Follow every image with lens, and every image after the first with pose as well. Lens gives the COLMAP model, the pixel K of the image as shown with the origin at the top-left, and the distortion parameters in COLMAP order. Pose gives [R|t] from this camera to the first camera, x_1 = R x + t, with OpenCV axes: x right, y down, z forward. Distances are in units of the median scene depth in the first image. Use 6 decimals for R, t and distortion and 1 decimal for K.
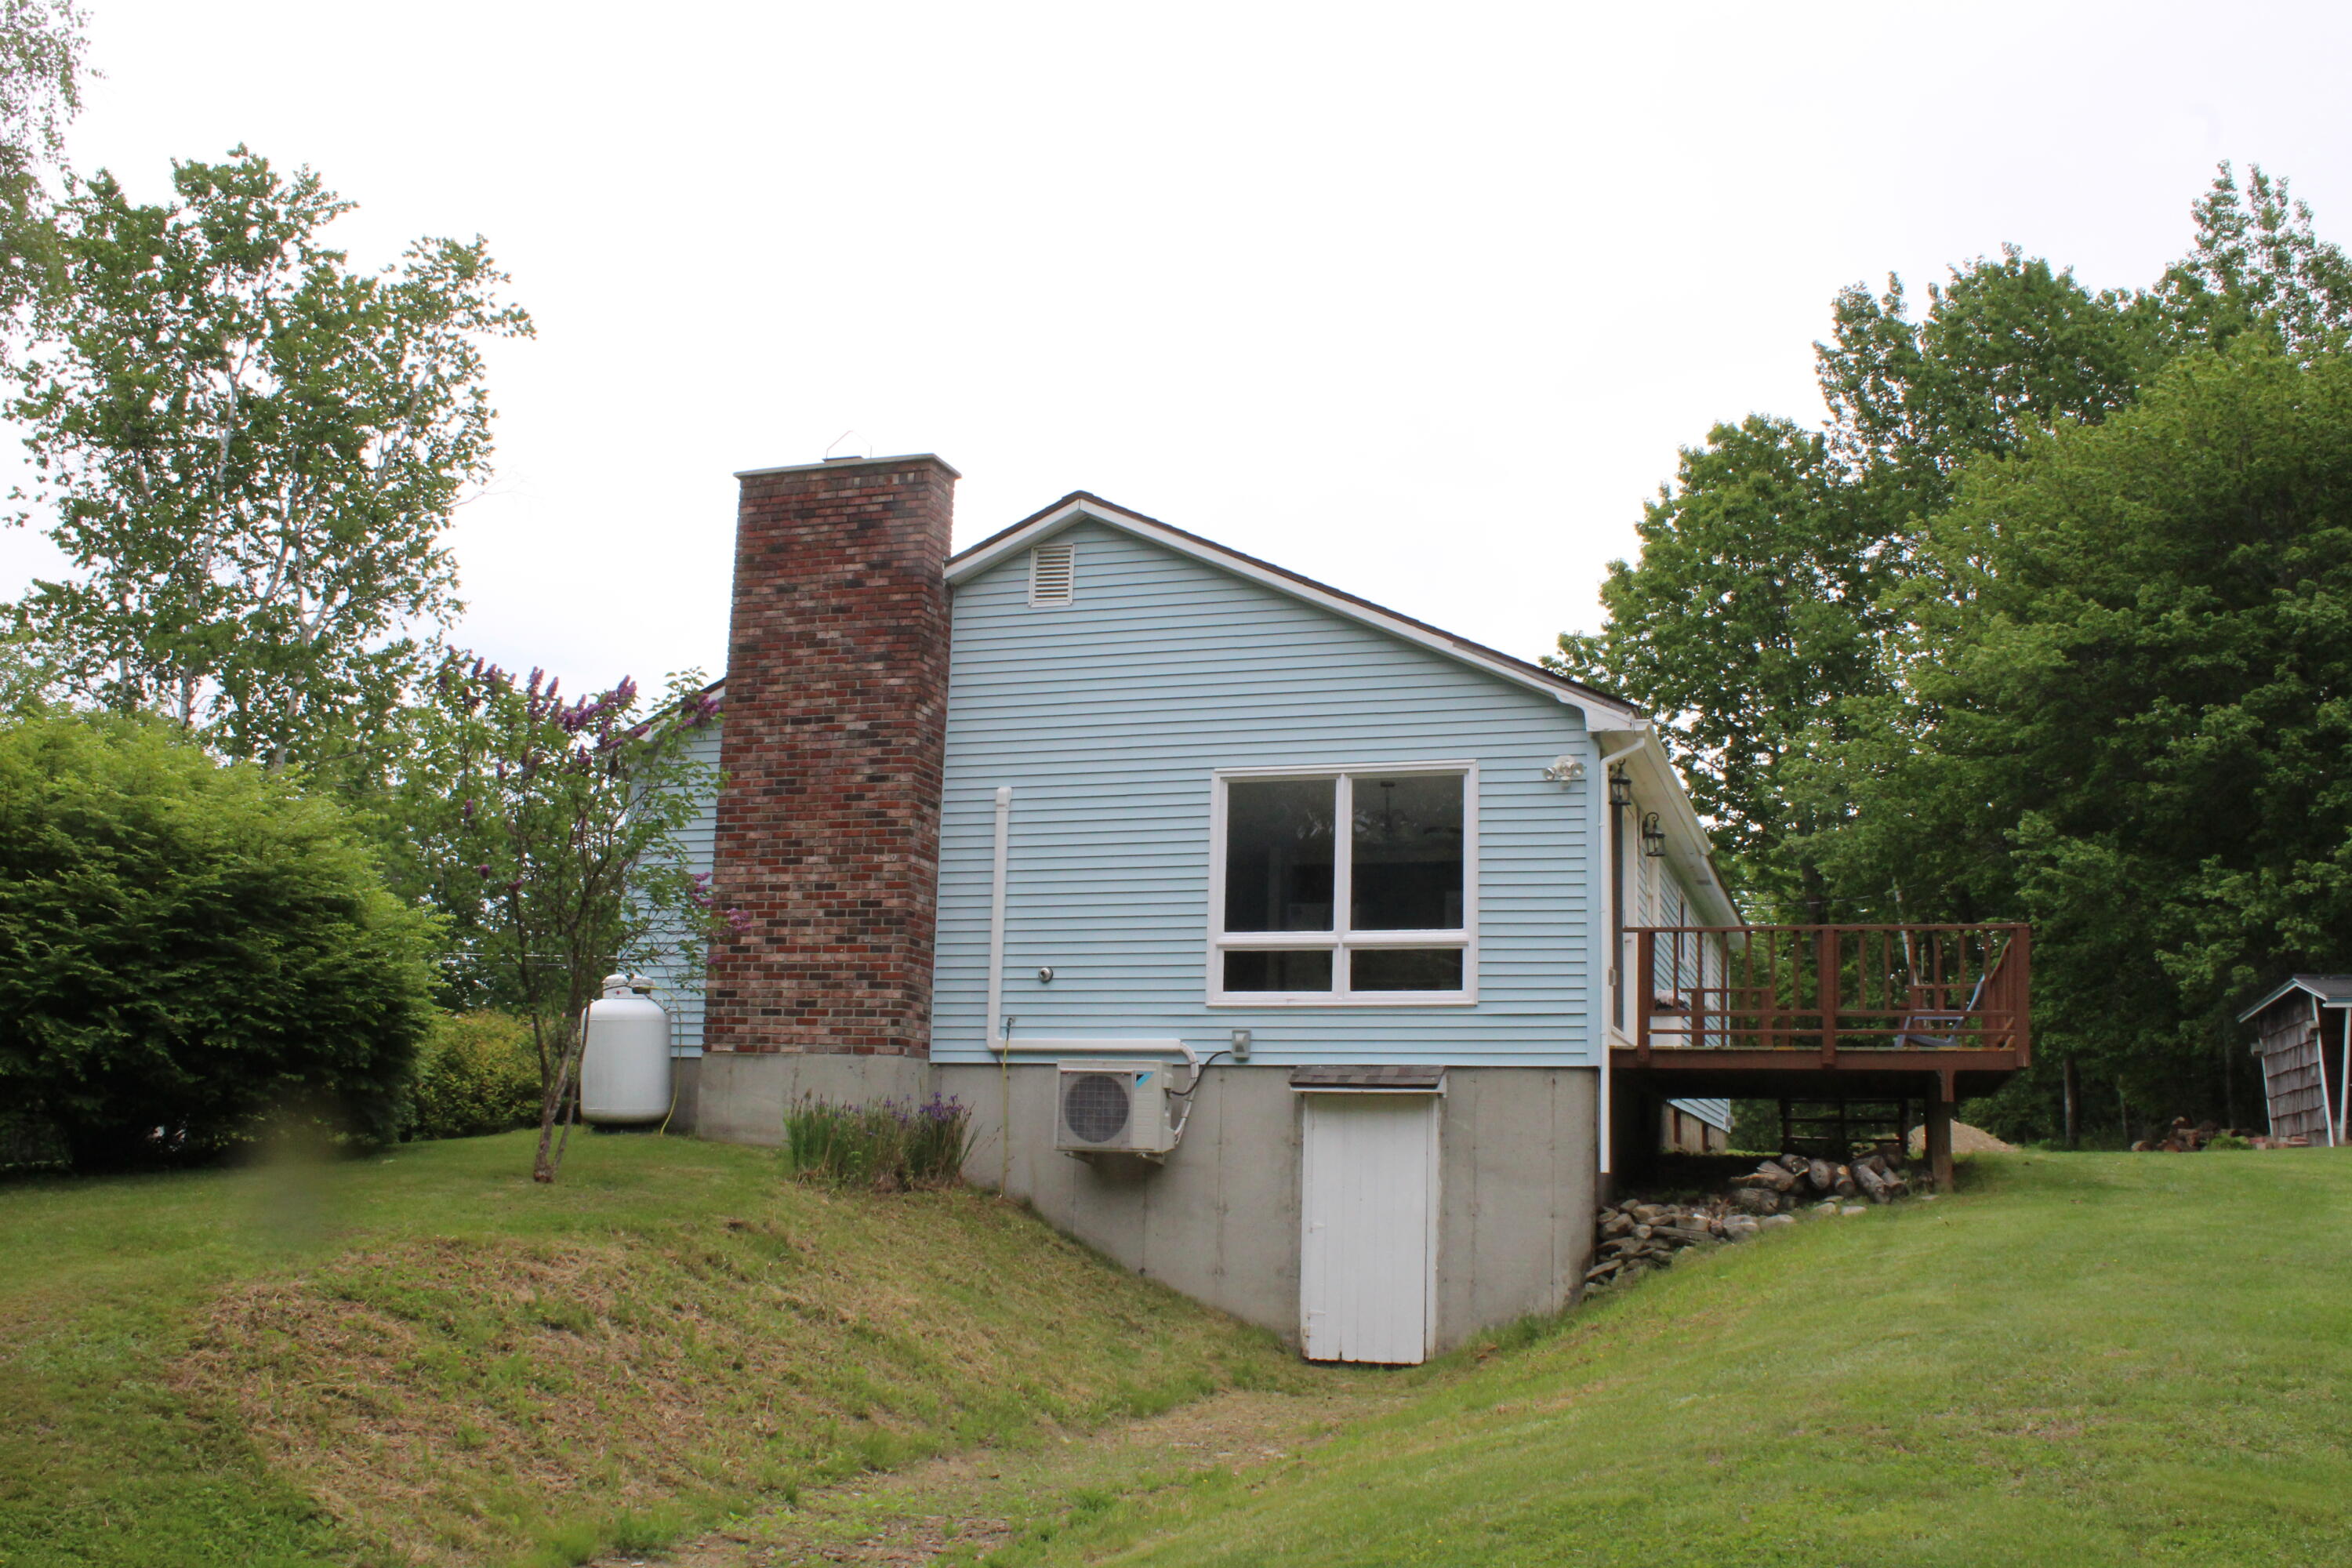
lens RADIAL K [[2199.5, 0, 1176.0], [0, 2199.5, 784.0], [0, 0, 1]] dist [-0.152749, 0.144220]
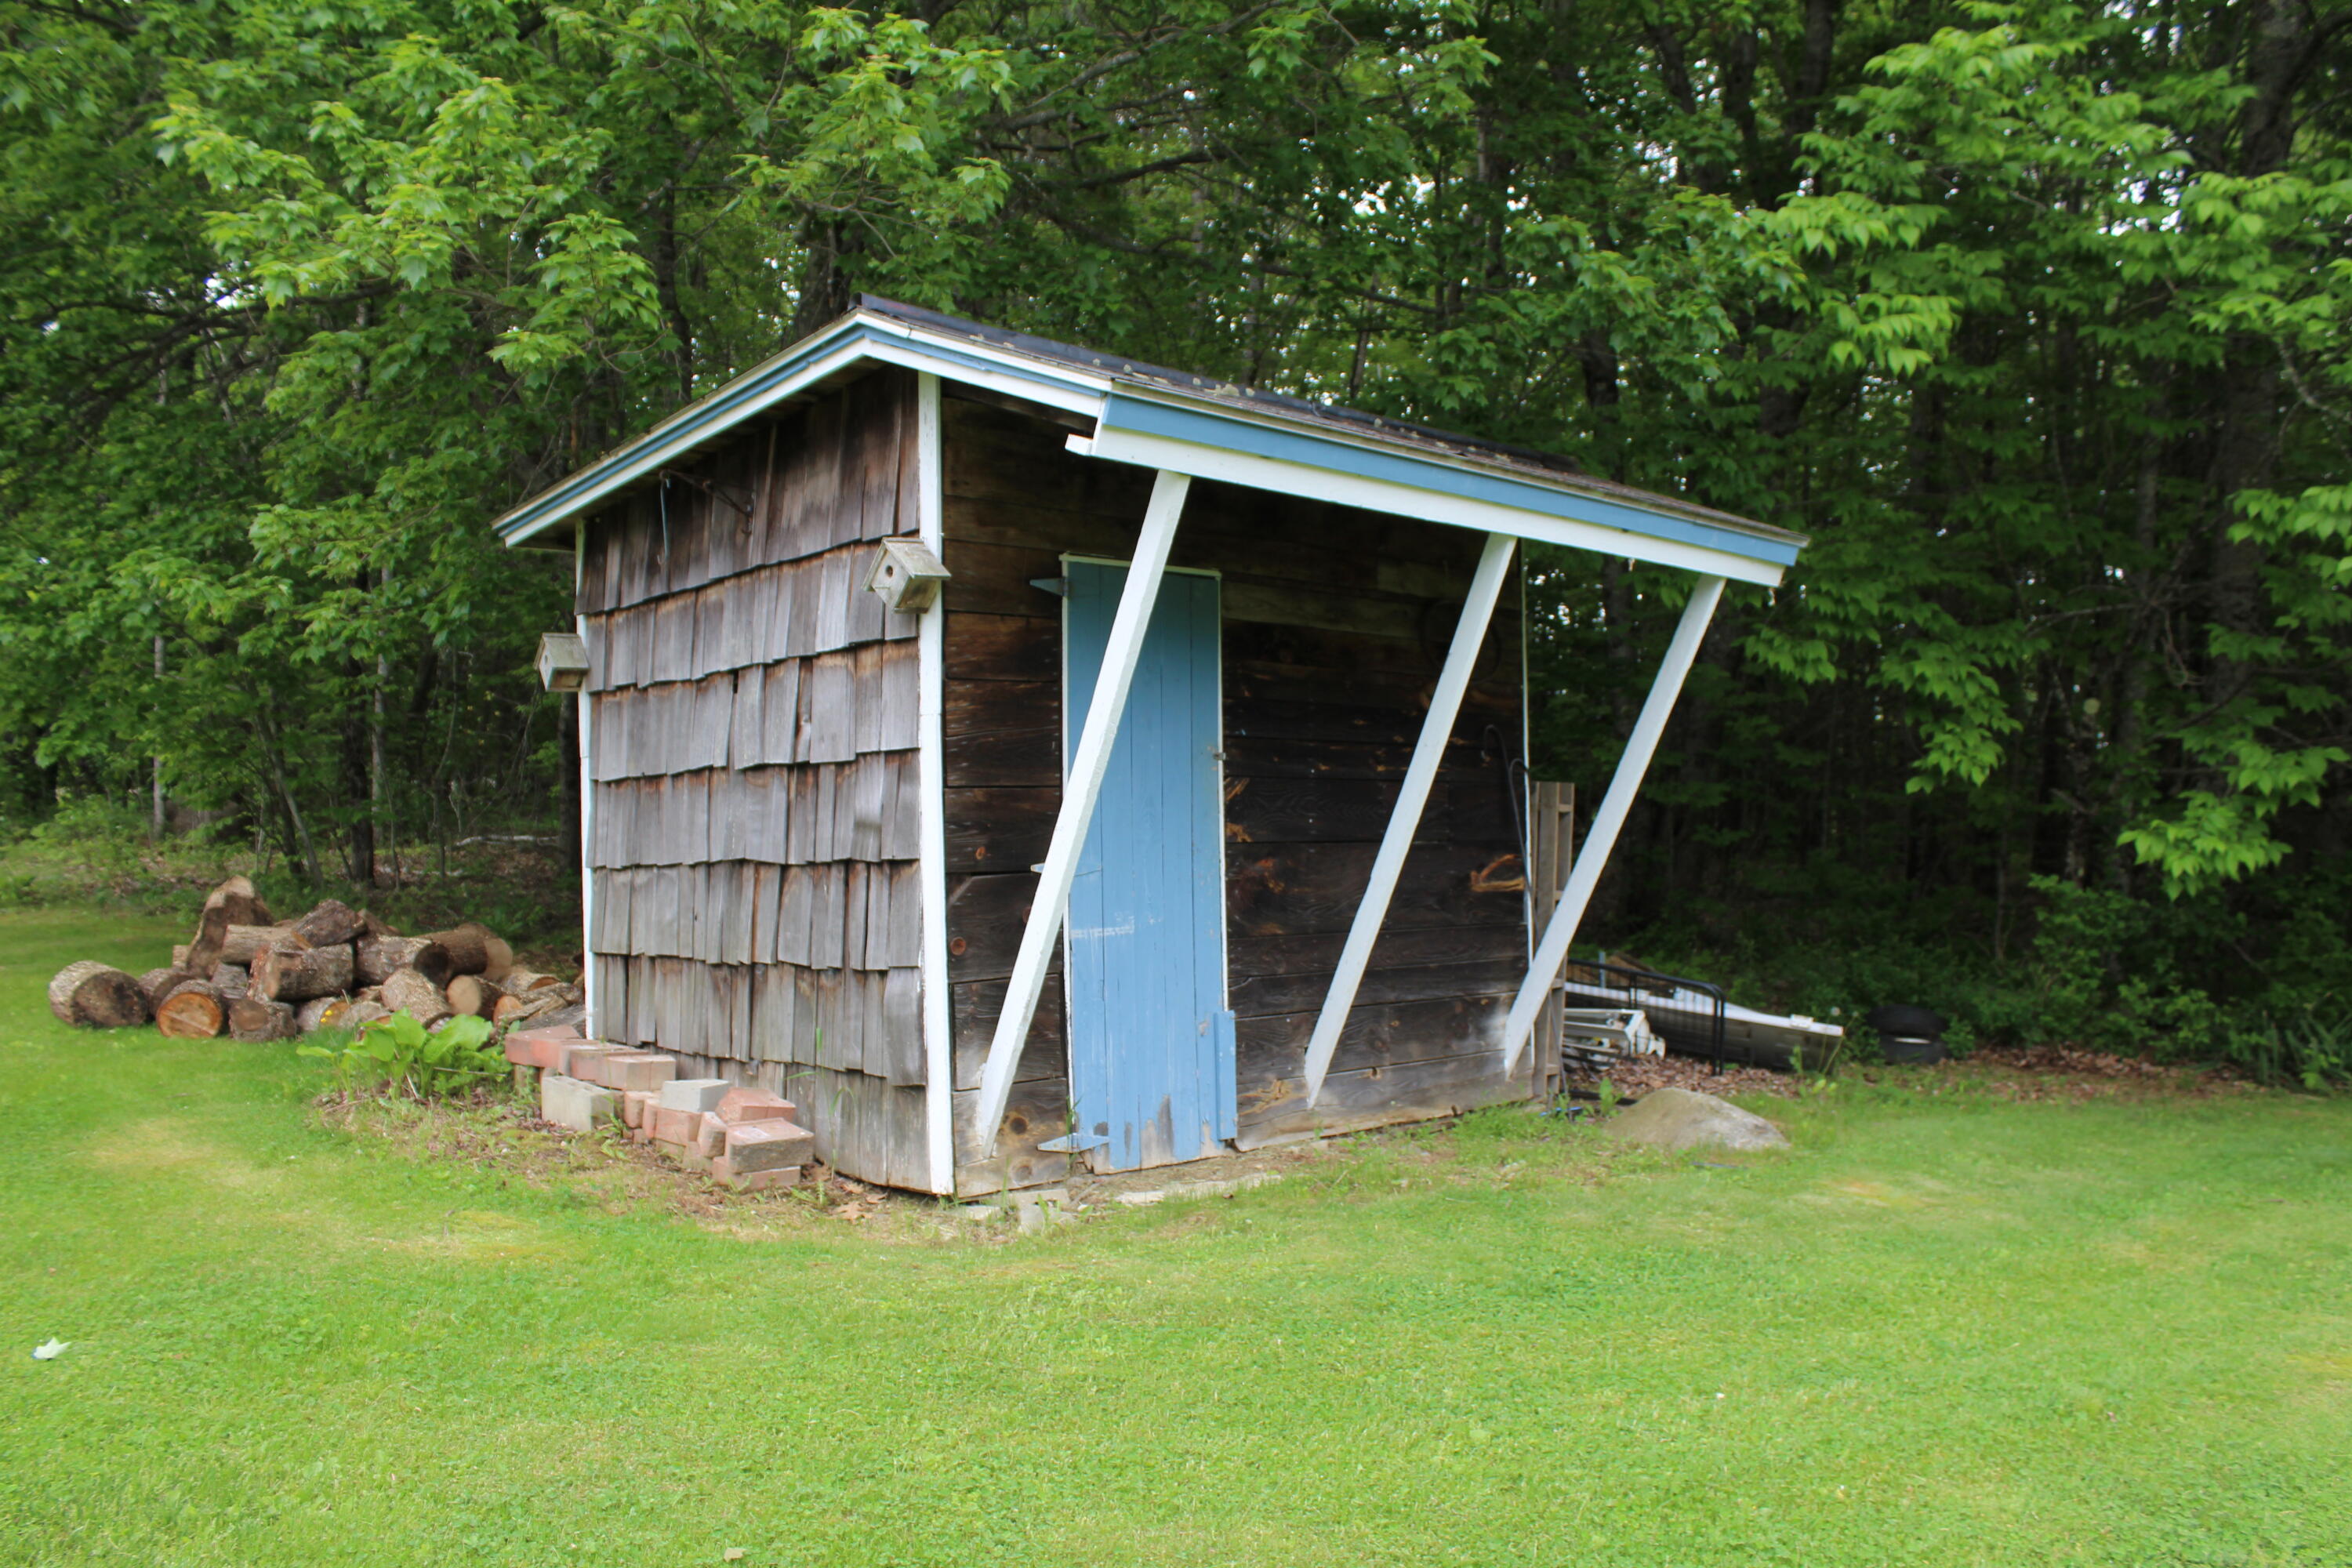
lens RADIAL K [[1942.8, 0, 1176.0], [0, 1942.8, 784.0], [0, 0, 1]] dist [-0.167518, 0.150383]
pose [[0.650041, 0.020501, 0.759623, 0.404368], [-0.163953, 0.979875, 0.113857, 0.106523], [-0.742001, -0.198554, 0.640320, 0.841058]]
